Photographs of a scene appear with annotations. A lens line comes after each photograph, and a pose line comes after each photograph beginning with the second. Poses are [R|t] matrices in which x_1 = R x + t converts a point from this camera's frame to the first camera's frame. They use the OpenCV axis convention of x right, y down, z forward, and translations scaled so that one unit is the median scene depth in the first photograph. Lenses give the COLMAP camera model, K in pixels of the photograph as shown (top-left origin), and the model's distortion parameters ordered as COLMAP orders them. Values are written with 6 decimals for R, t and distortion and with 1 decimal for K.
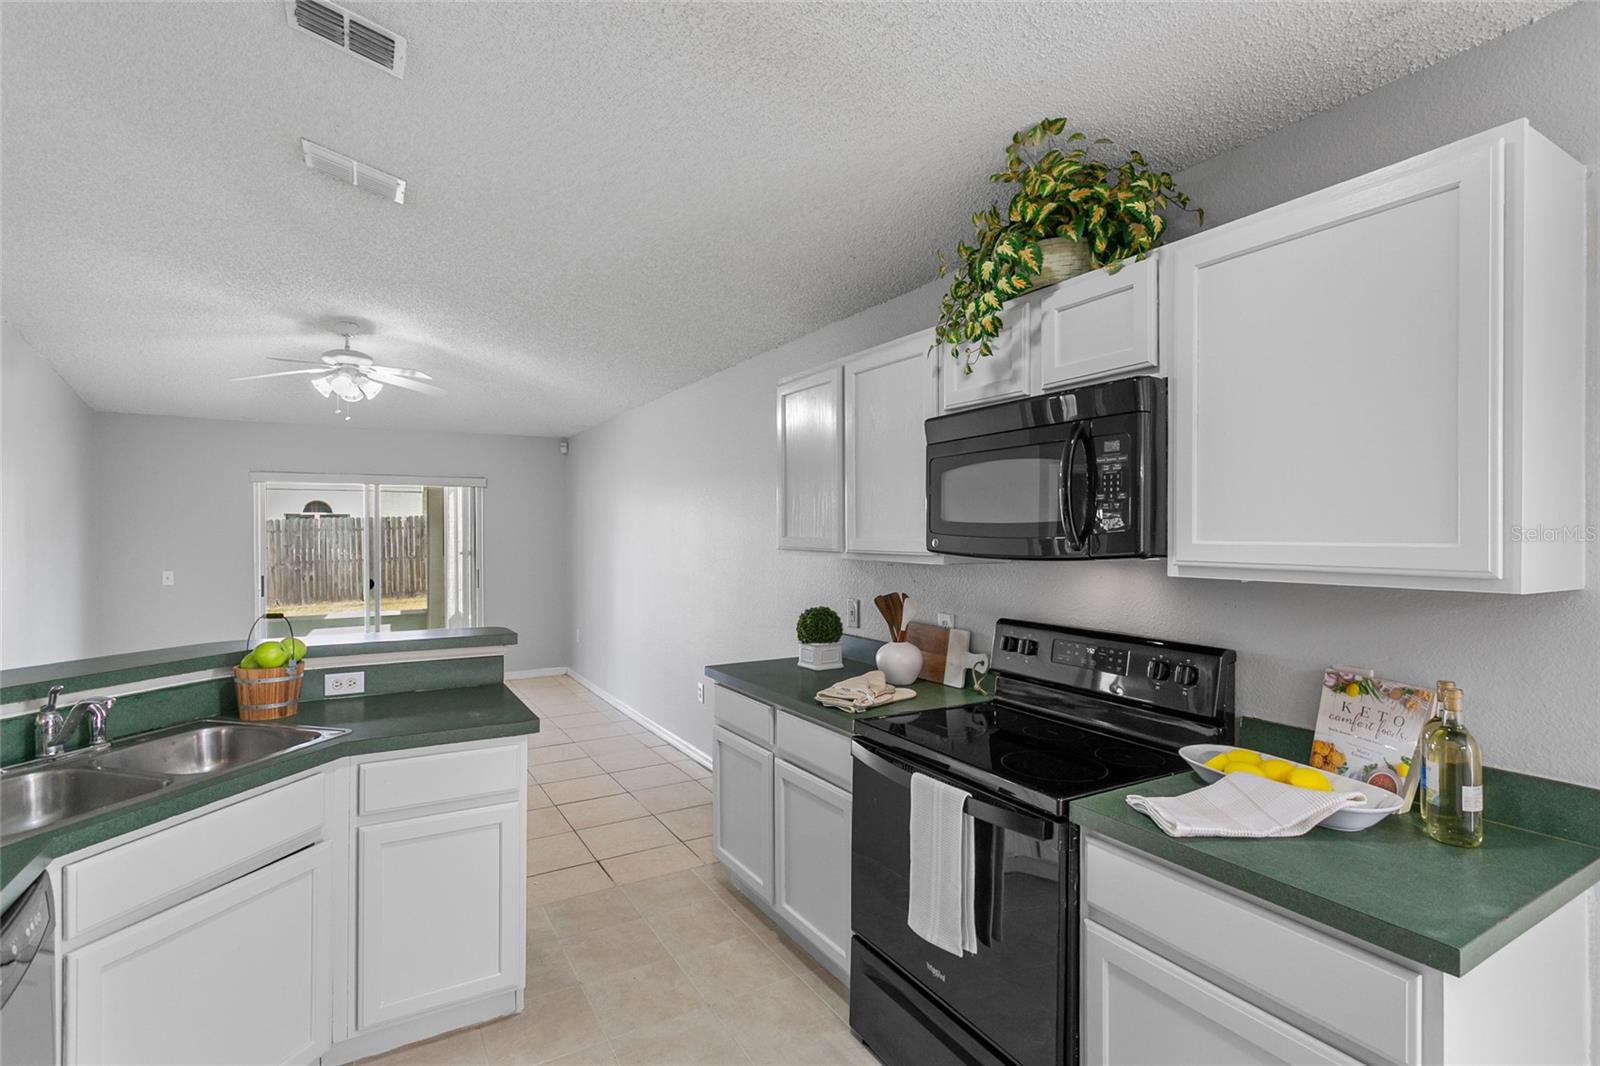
lens RADIAL K [[759.4, 0, 800.0], [0, 759.4, 533.0], [0, 0, 1]] dist [0.003279, 0.000505]
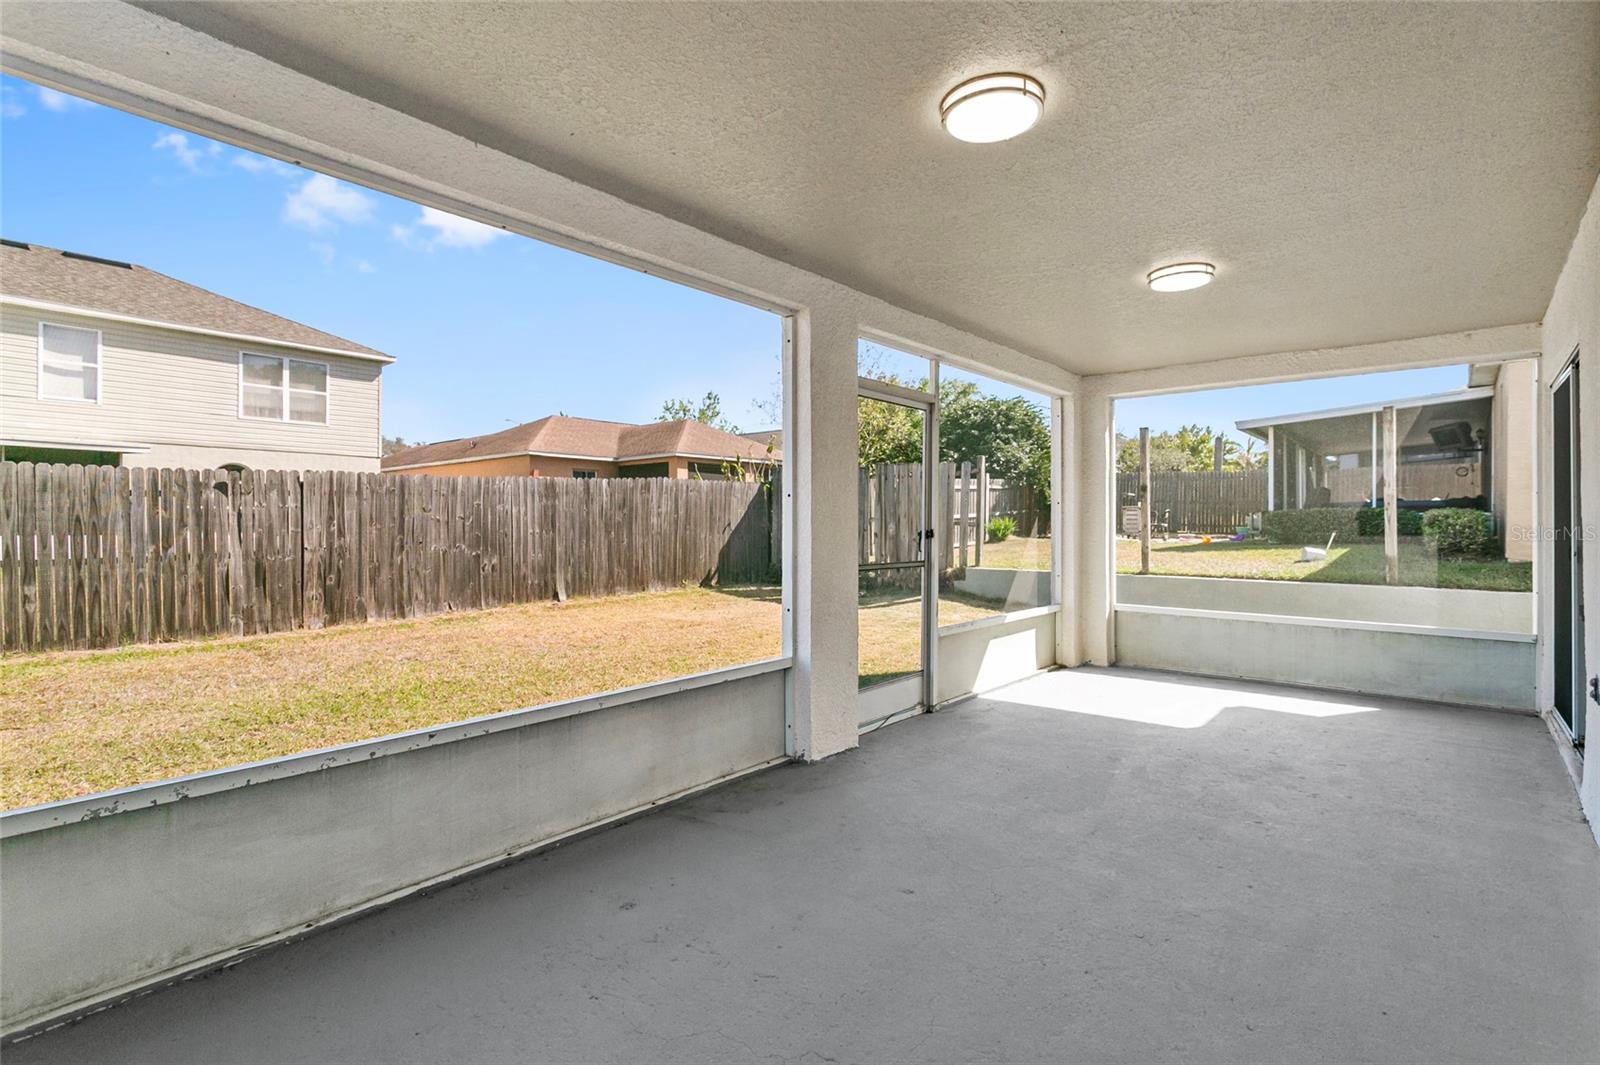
lens RADIAL K [[761.7, 0, 798.9], [0, 761.7, 527.2], [0, 0, 1]] dist [-0.000200, -0.000198]
pose [[0.947891, 0.006603, 0.318527, -1.382379], [-0.005917, 0.999978, -0.003122, 0.057282], [-0.318541, 0.001075, 0.947908, 0.673138]]
